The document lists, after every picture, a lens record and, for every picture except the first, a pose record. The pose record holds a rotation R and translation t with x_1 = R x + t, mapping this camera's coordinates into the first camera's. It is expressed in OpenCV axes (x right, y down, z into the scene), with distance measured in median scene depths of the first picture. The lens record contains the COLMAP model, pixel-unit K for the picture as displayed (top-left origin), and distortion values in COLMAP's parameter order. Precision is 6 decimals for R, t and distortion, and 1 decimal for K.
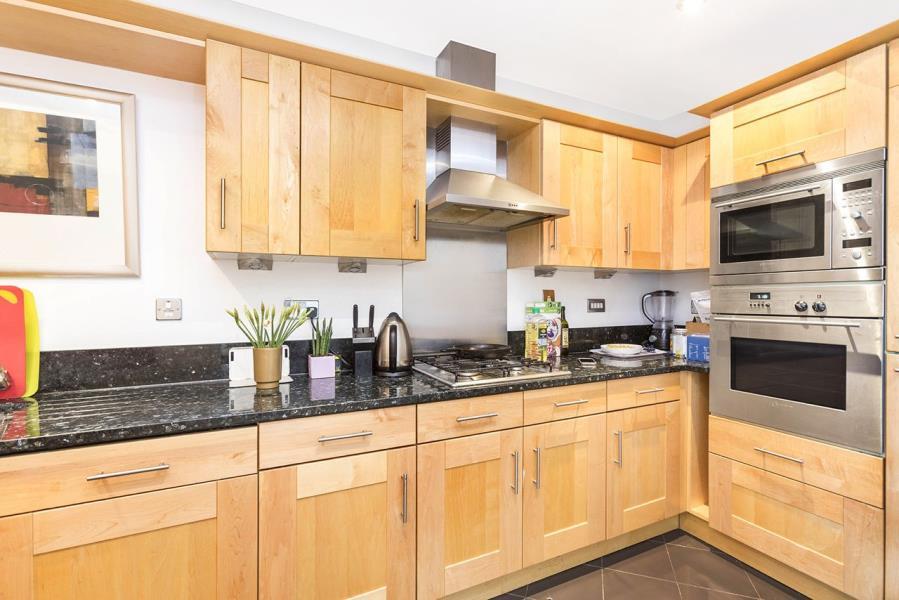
lens RADIAL K [[420.1, 0, 450.5], [0, 420.1, 300.6], [0, 0, 1]] dist [0.002404, 0.003619]
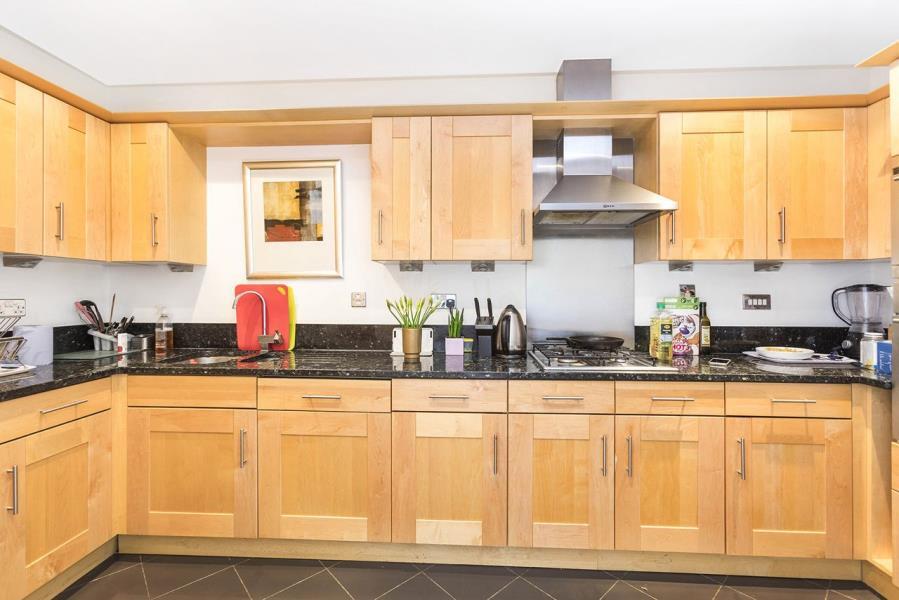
lens RADIAL K [[420.1, 0, 449.1], [0, 420.1, 294.1], [0, 0, 1]] dist [0.002404, 0.003619]
pose [[0.868517, 0.005737, -0.495627, 0.316713], [-0.007443, 0.999971, -0.001467, 0.001475], [0.495604, 0.004963, 0.868534, -0.118738]]
